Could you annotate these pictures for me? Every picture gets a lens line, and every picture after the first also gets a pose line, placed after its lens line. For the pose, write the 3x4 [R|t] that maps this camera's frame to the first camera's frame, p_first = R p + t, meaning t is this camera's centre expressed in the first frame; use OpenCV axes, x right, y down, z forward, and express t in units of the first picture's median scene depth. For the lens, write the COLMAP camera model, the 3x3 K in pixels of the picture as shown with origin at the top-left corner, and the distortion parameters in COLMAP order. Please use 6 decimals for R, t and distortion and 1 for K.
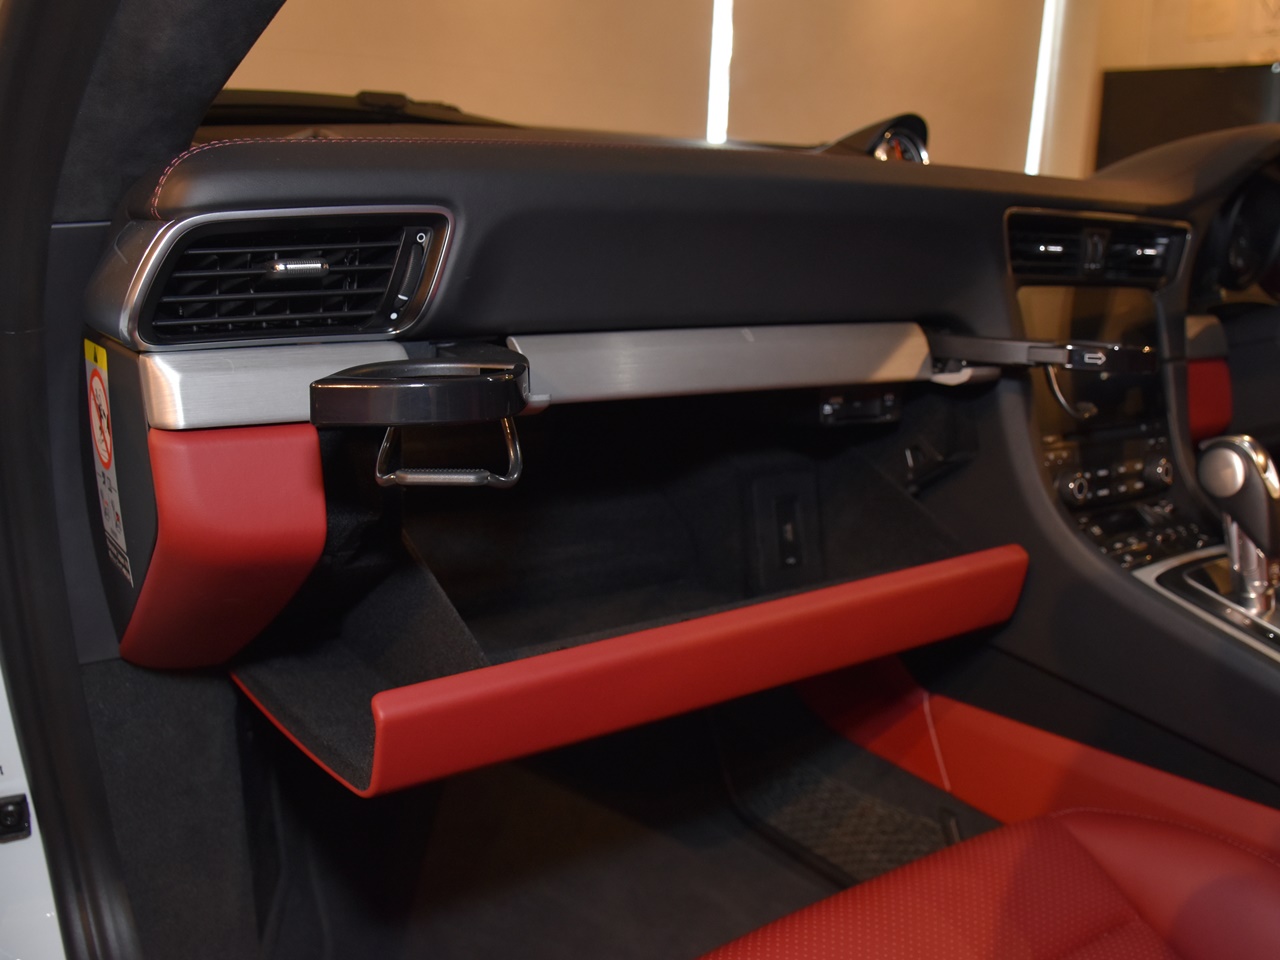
lens RADIAL K [[1136.7, 0, 644.4], [0, 1136.7, 485.1], [0, 0, 1]] dist [-0.129756, 0.073263]
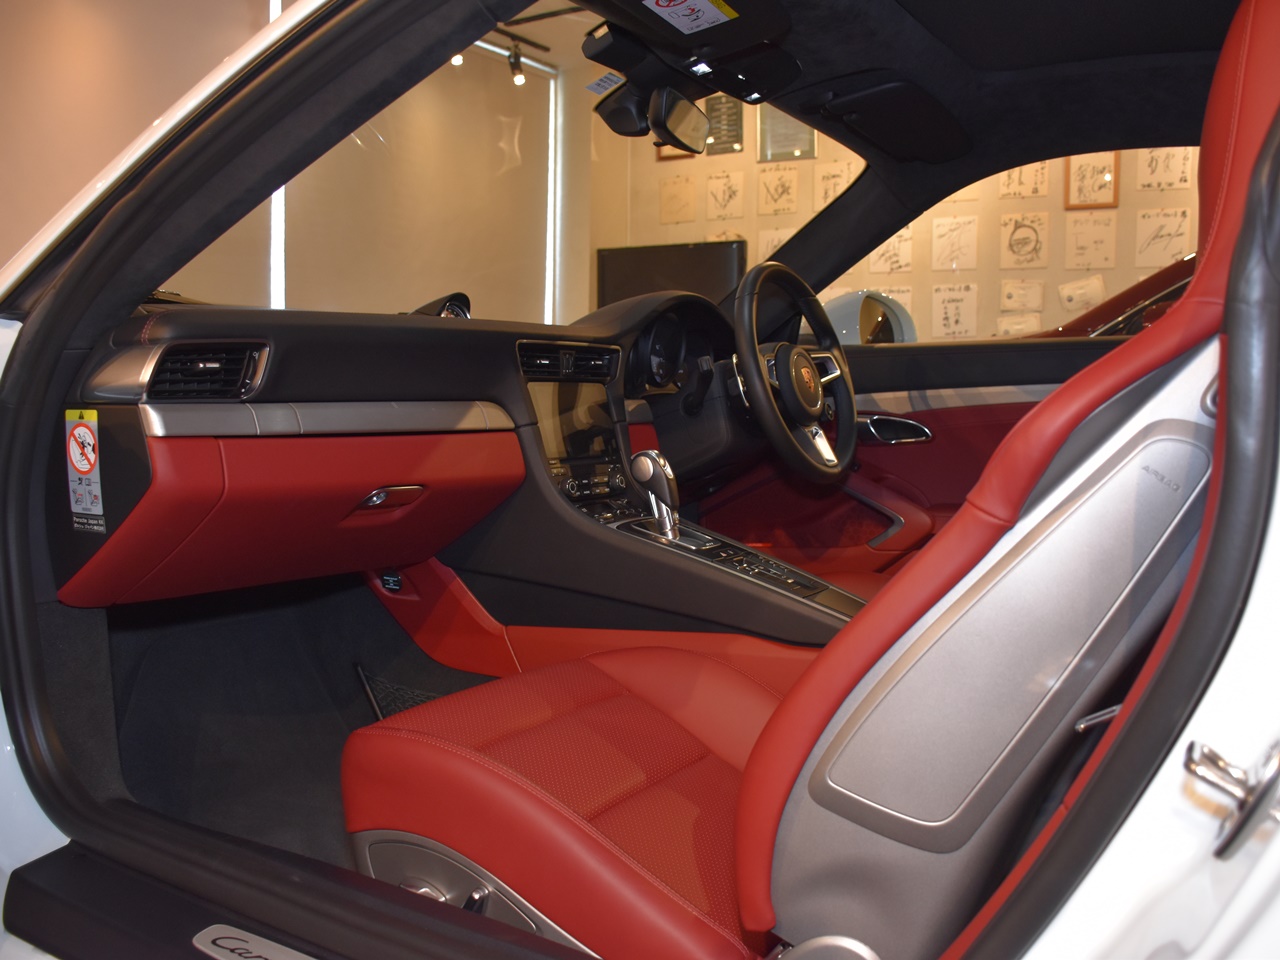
lens RADIAL K [[1136.7, 0, 634.9], [0, 1136.7, 469.2], [0, 0, 1]] dist [-0.129756, 0.073263]
pose [[0.924487, -0.066681, 0.375336, -0.221612], [0.127125, 0.982150, -0.138637, 0.254692], [-0.359392, 0.175883, 0.916462, -0.782164]]
